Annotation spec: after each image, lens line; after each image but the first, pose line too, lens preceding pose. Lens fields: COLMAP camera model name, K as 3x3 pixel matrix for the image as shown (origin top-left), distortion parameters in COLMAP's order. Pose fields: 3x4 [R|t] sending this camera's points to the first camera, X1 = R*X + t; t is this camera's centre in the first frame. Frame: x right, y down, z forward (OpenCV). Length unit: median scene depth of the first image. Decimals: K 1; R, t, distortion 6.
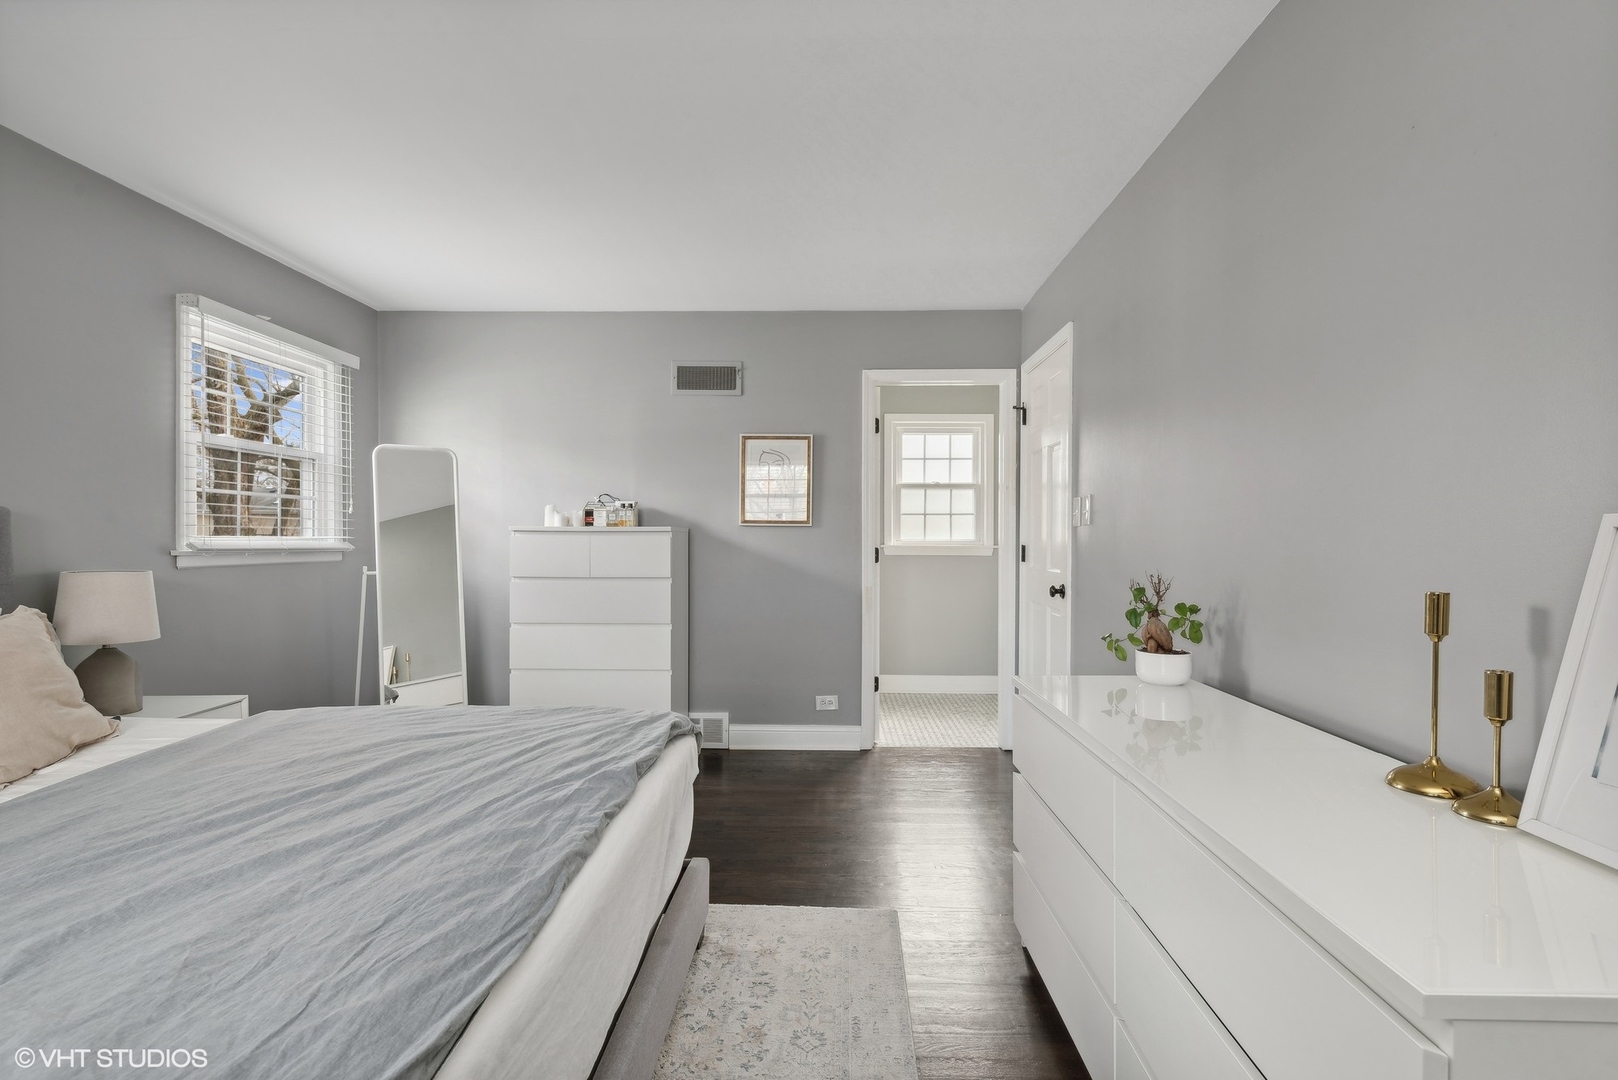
lens RADIAL K [[839.6, 0, 809.0], [0, 839.6, 540.0], [0, 0, 1]] dist [0.000383, 0.000031]
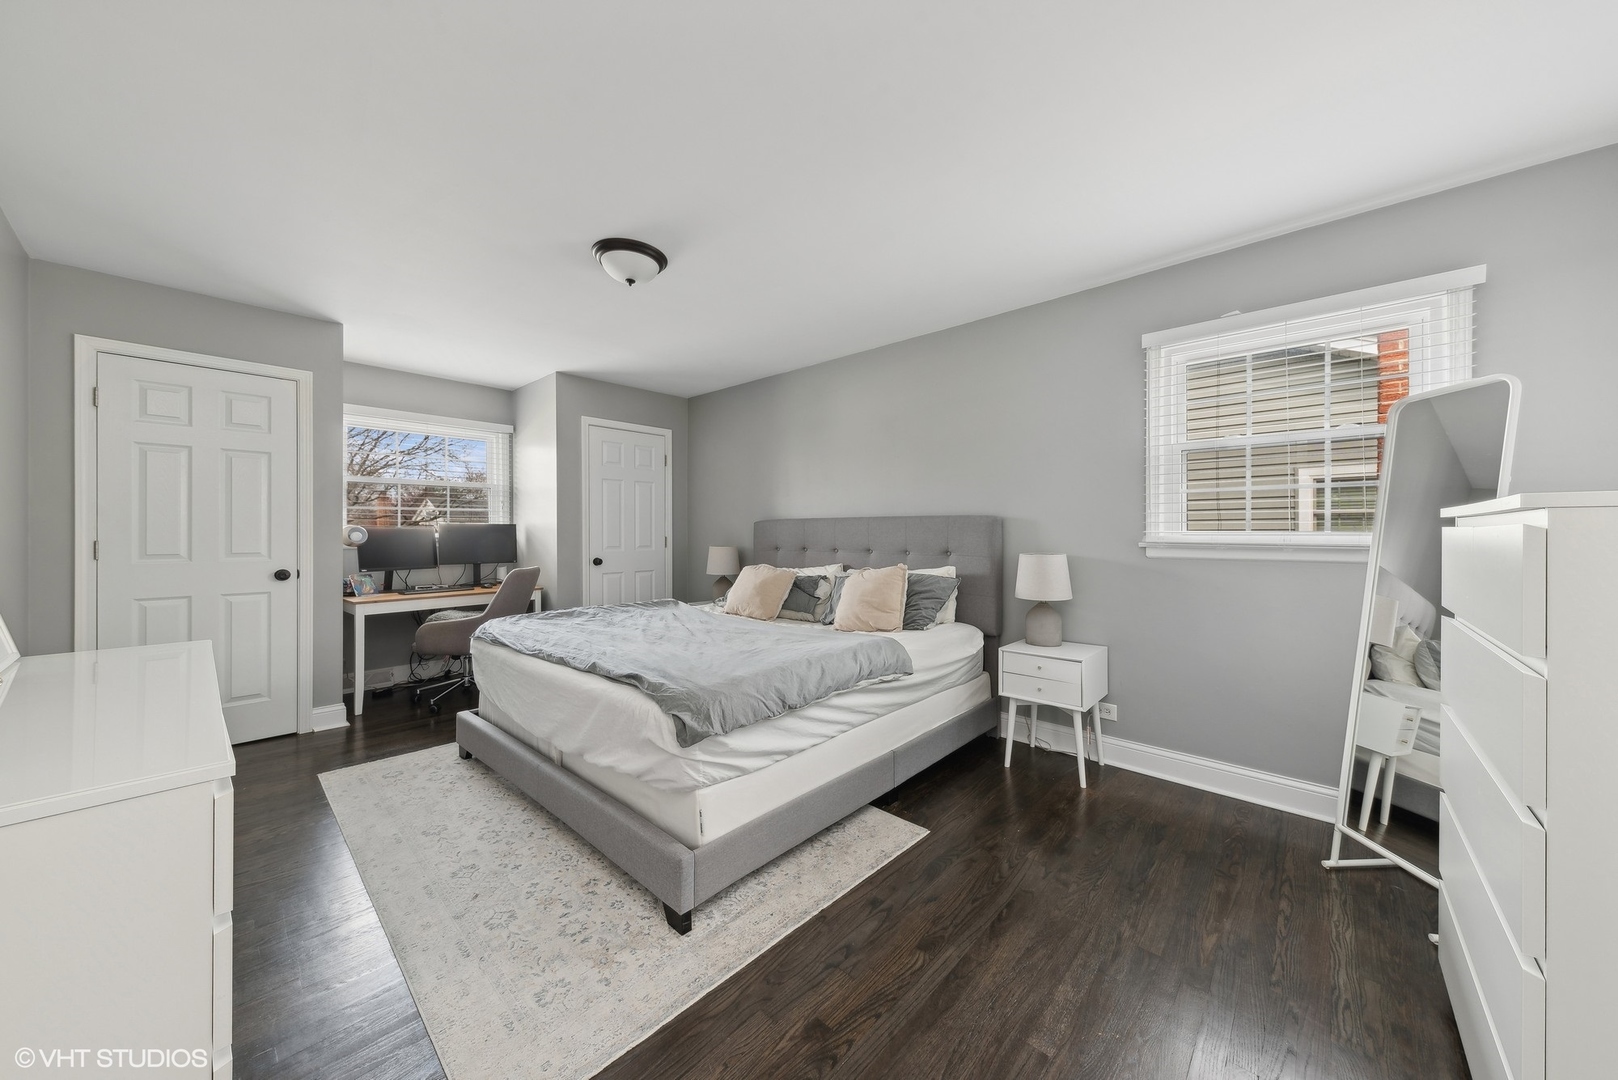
lens RADIAL K [[554.4, 0, 809.8], [0, 554.4, 535.1], [0, 0, 1]] dist [-0.000774, -0.000147]
pose [[-0.656120, -0.001272, -0.754655, 0.194198], [-0.008379, 0.999949, 0.005599, 0.000862], [0.754610, 0.009997, -0.656098, 1.126786]]
